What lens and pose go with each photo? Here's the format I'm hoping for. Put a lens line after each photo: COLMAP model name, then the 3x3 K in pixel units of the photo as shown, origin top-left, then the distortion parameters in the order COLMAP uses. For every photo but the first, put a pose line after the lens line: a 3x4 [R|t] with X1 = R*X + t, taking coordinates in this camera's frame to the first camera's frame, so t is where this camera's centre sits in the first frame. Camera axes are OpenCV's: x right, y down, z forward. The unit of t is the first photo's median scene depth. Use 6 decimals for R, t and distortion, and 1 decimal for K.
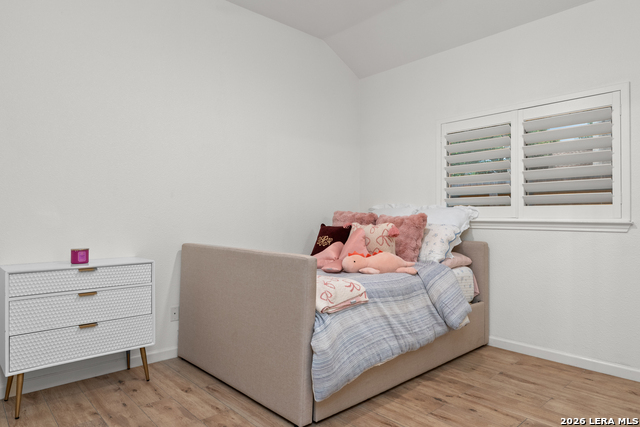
lens RADIAL K [[398.2, 0, 318.2], [0, 398.2, 213.1], [0, 0, 1]] dist [-0.000739, -0.006037]
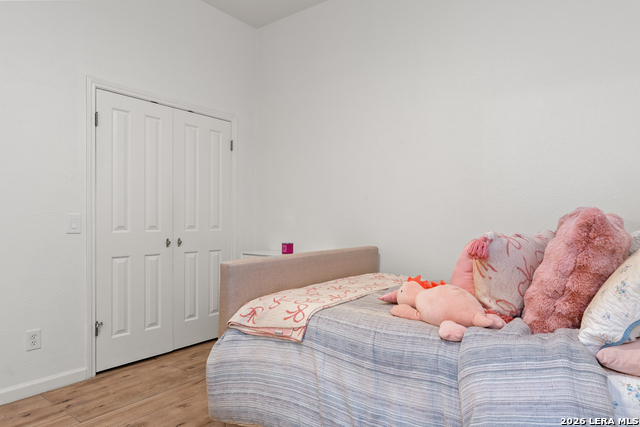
lens RADIAL K [[398.2, 0, 319.4], [0, 398.2, 214.1], [0, 0, 1]] dist [-0.000739, -0.006037]
pose [[0.200962, -0.010167, -0.979546, 0.811295], [0.004736, 0.999945, -0.009407, 0.007117], [0.979588, -0.002748, 0.200999, 0.897538]]
